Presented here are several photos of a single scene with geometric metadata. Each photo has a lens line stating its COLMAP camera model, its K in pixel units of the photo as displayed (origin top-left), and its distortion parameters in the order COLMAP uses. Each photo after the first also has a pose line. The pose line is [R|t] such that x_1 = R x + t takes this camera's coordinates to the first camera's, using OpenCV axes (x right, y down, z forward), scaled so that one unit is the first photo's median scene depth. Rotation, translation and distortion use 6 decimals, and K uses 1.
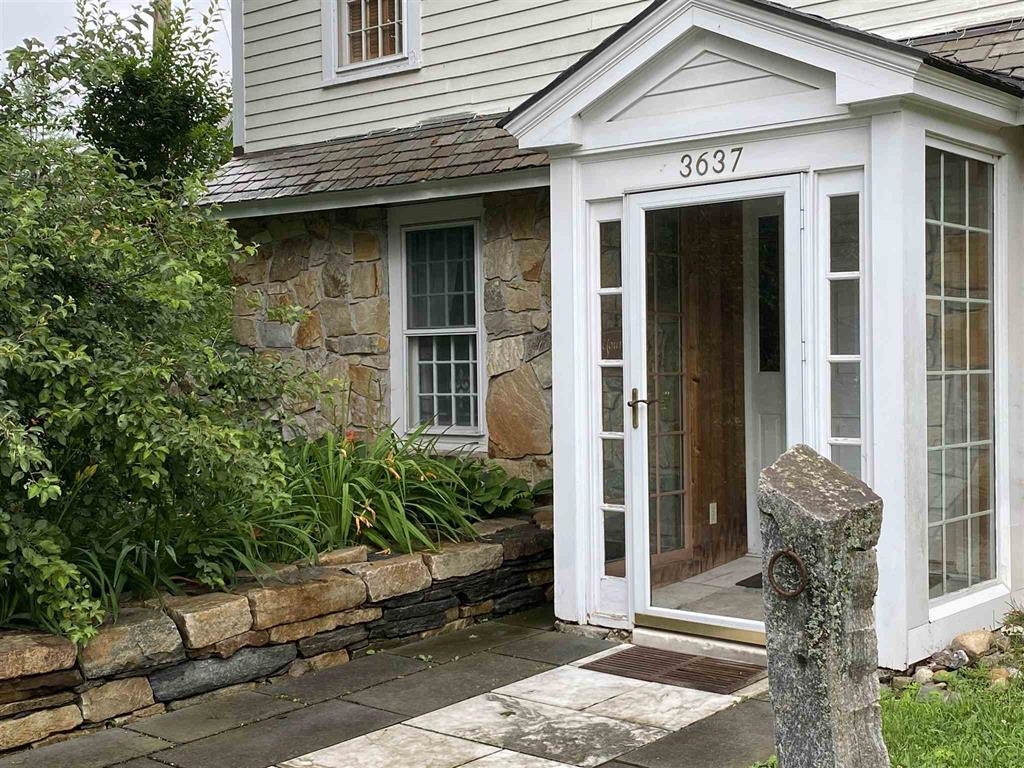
lens RADIAL K [[1330.5, 0, 512.0], [0, 1330.5, 384.0], [0, 0, 1]] dist [0.075435, -0.069379]
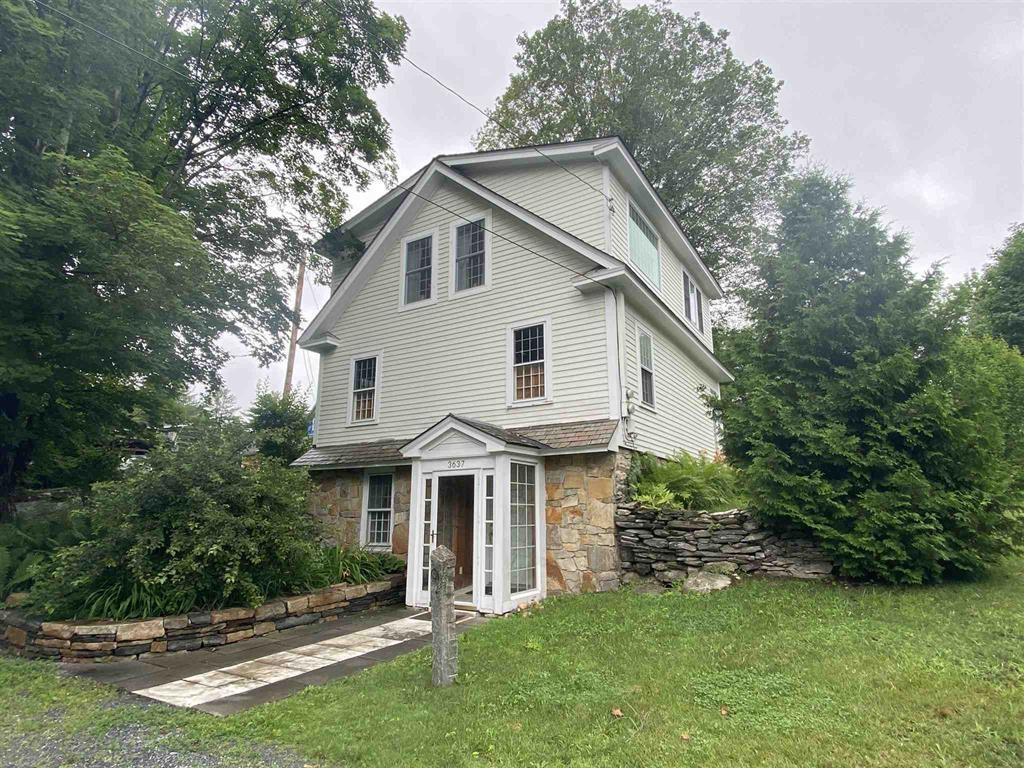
lens RADIAL K [[554.4, 0, 510.6], [0, 554.4, 380.1], [0, 0, 1]] dist [0.048357, -0.000464]
pose [[0.988250, 0.043972, 0.146387, 0.060924], [-0.005602, 0.967501, -0.252804, -0.008481], [-0.152746, 0.249014, 0.956379, -0.457568]]
